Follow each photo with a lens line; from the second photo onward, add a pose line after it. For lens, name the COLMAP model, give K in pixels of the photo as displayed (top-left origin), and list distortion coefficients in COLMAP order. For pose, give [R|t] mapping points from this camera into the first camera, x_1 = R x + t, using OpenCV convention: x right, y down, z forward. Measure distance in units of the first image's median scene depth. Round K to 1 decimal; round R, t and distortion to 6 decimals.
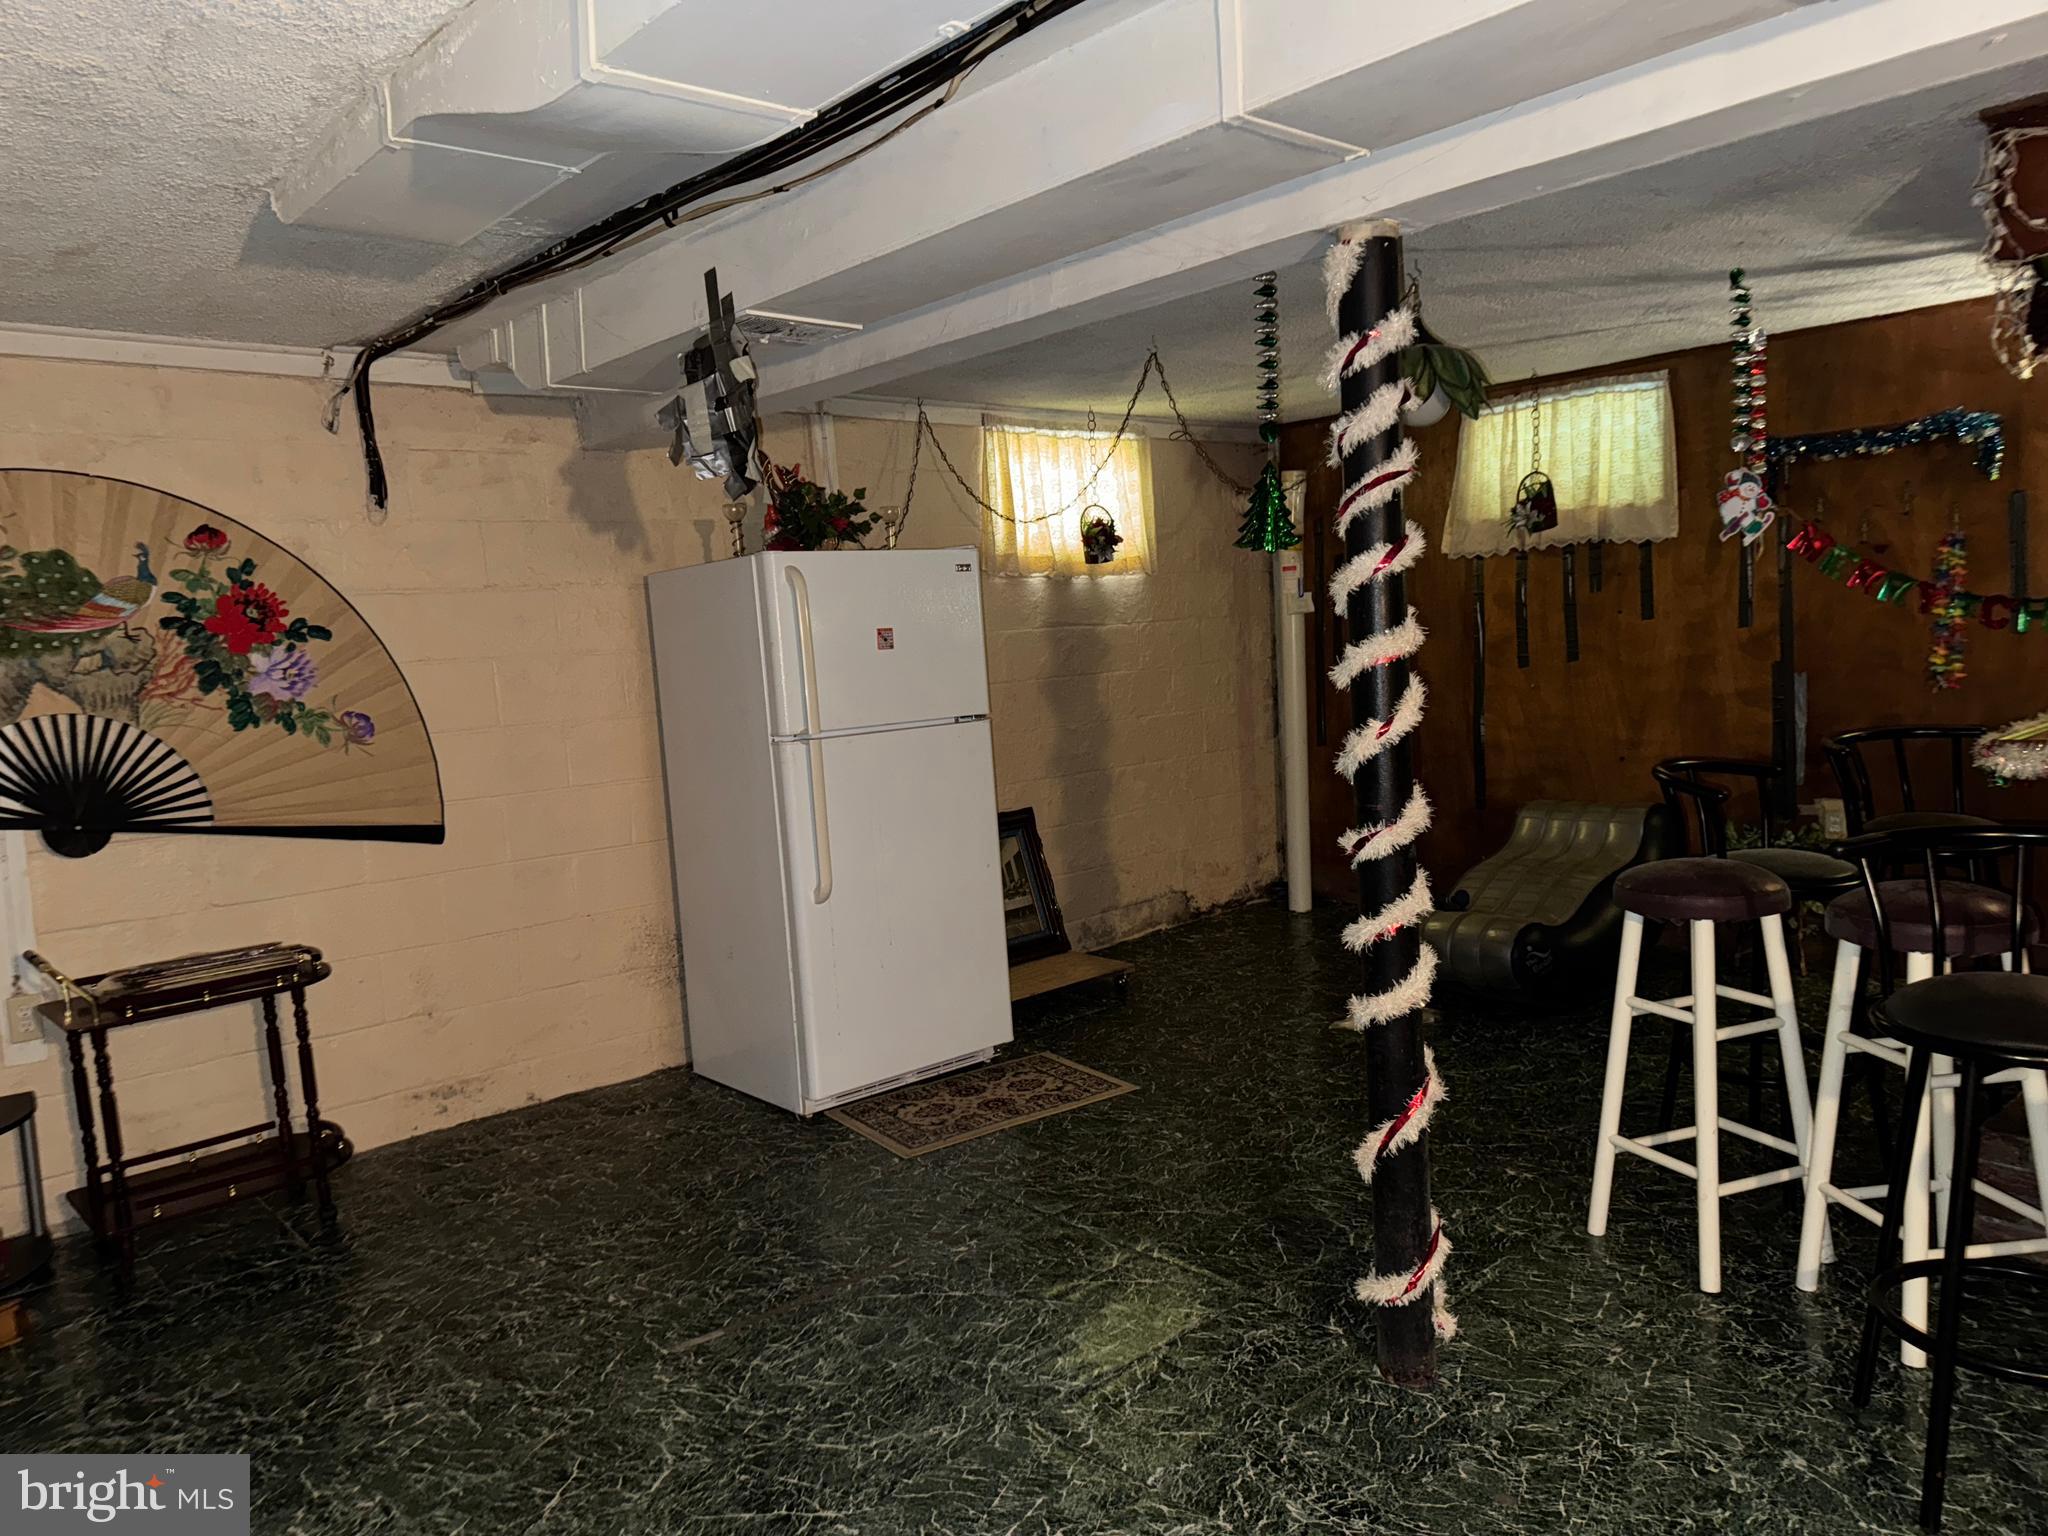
lens RADIAL K [[1445.4, 0, 1007.8], [0, 1445.4, 768.1], [0, 0, 1]] dist [0.046798, -0.061559]
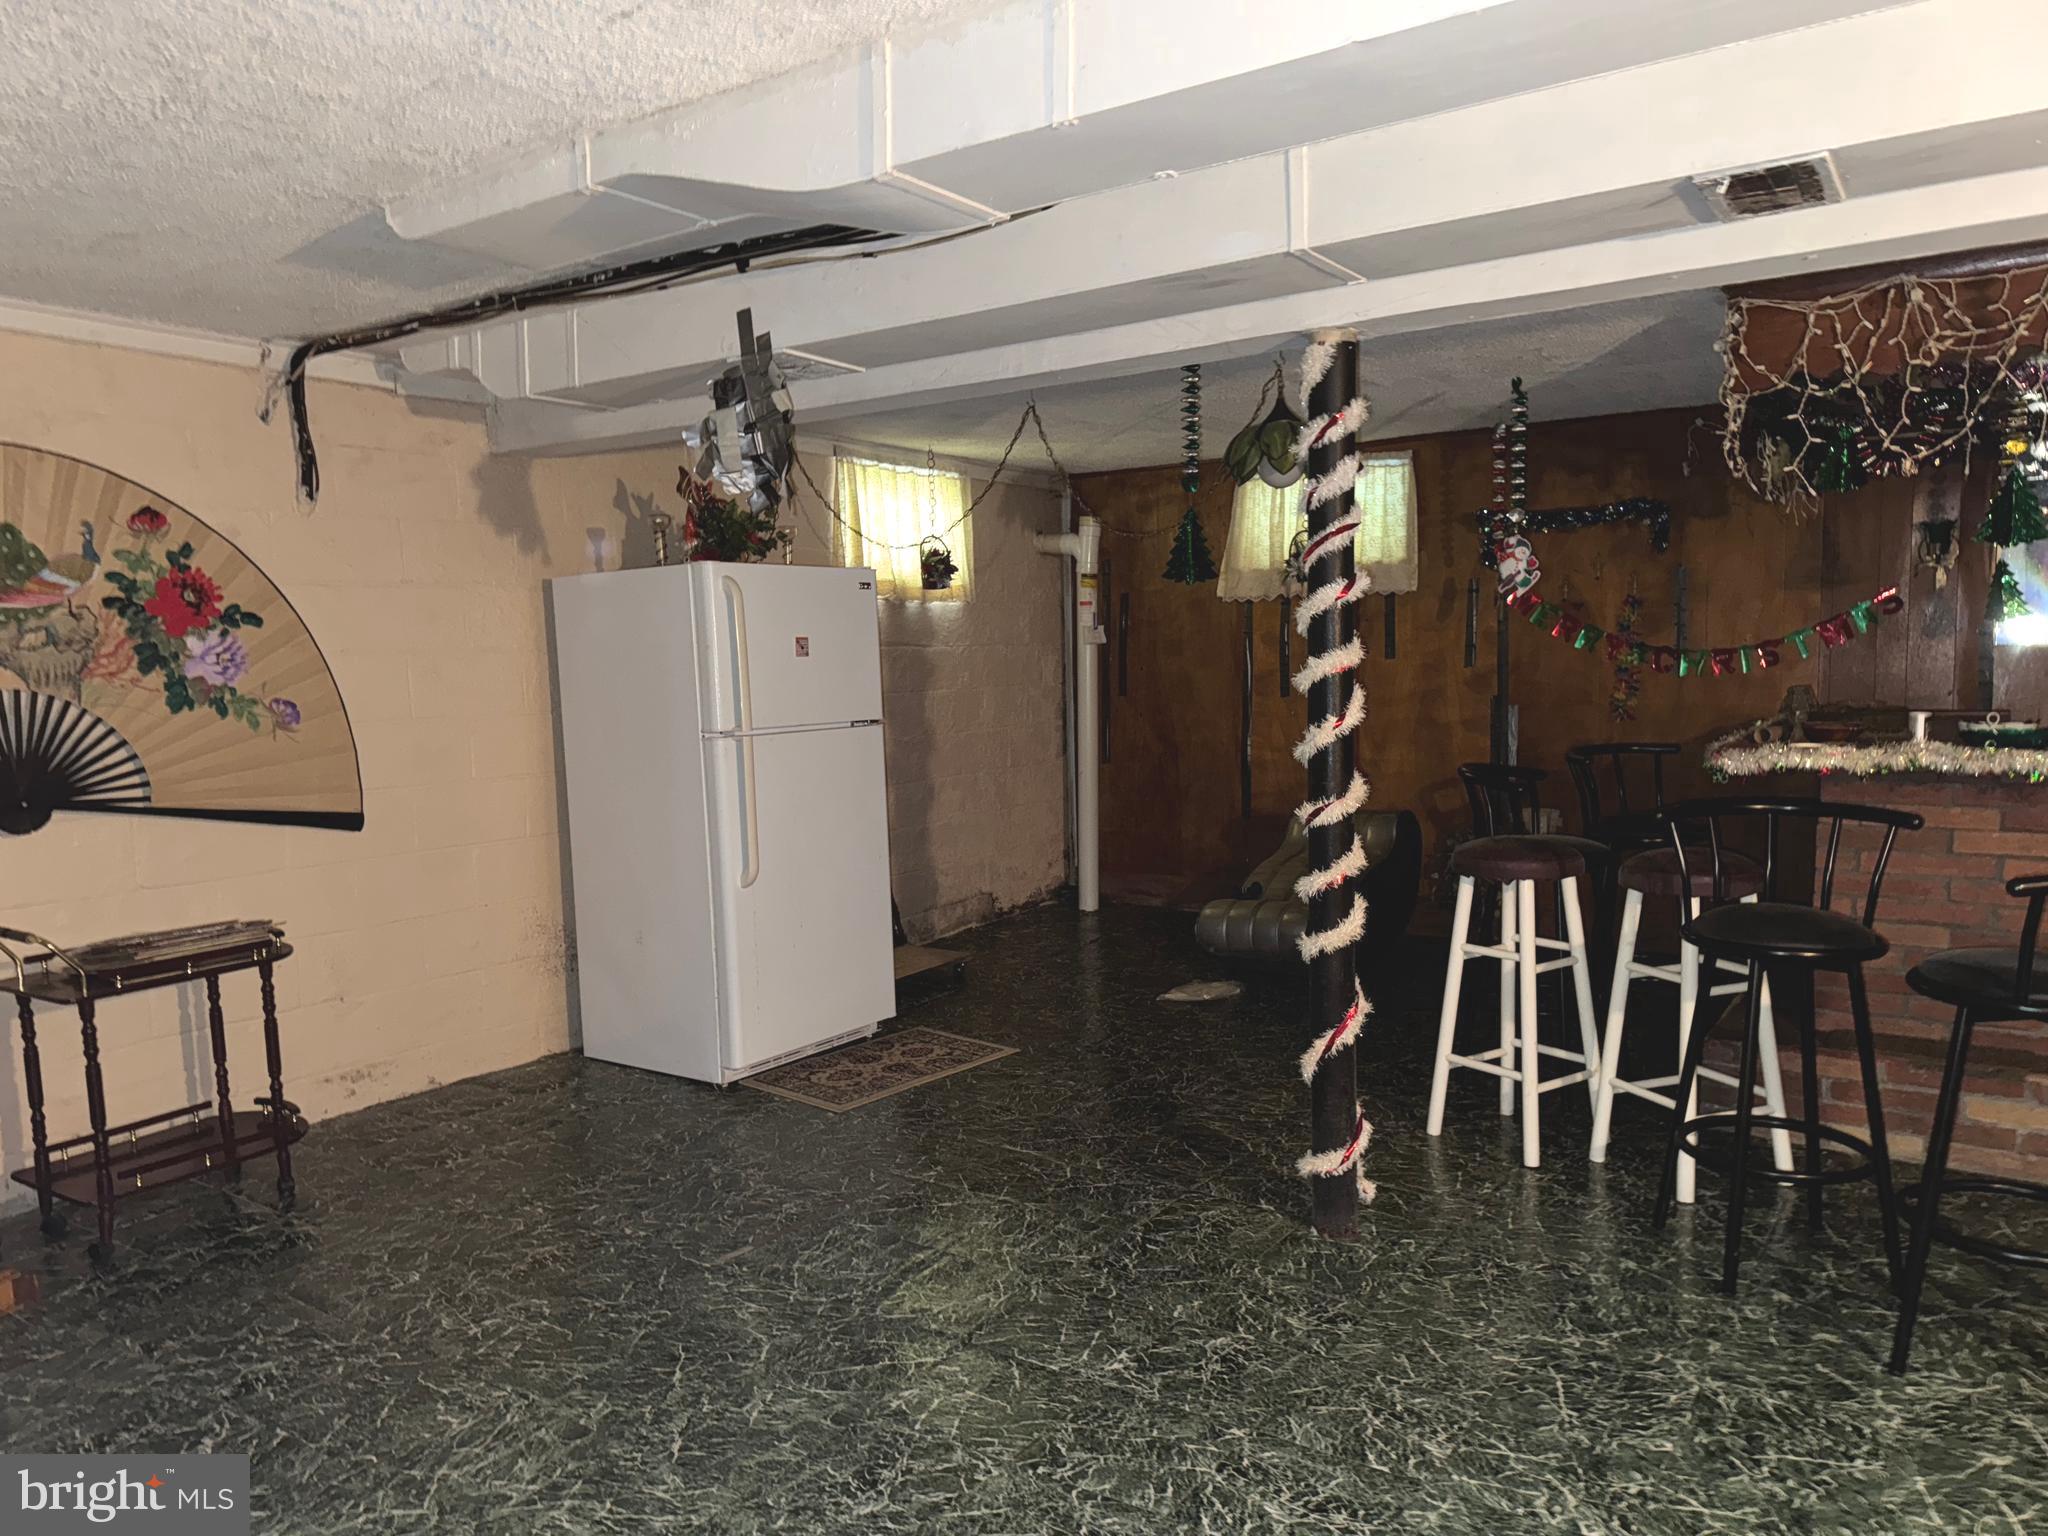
lens RADIAL K [[1445.4, 0, 1013.1], [0, 1445.4, 789.4], [0, 0, 1]] dist [0.046798, -0.061559]
pose [[0.971220, 0.014091, 0.237767, -0.233547], [-0.011894, 0.999872, -0.010674, 0.035089], [-0.237887, 0.007539, 0.971263, -0.127894]]
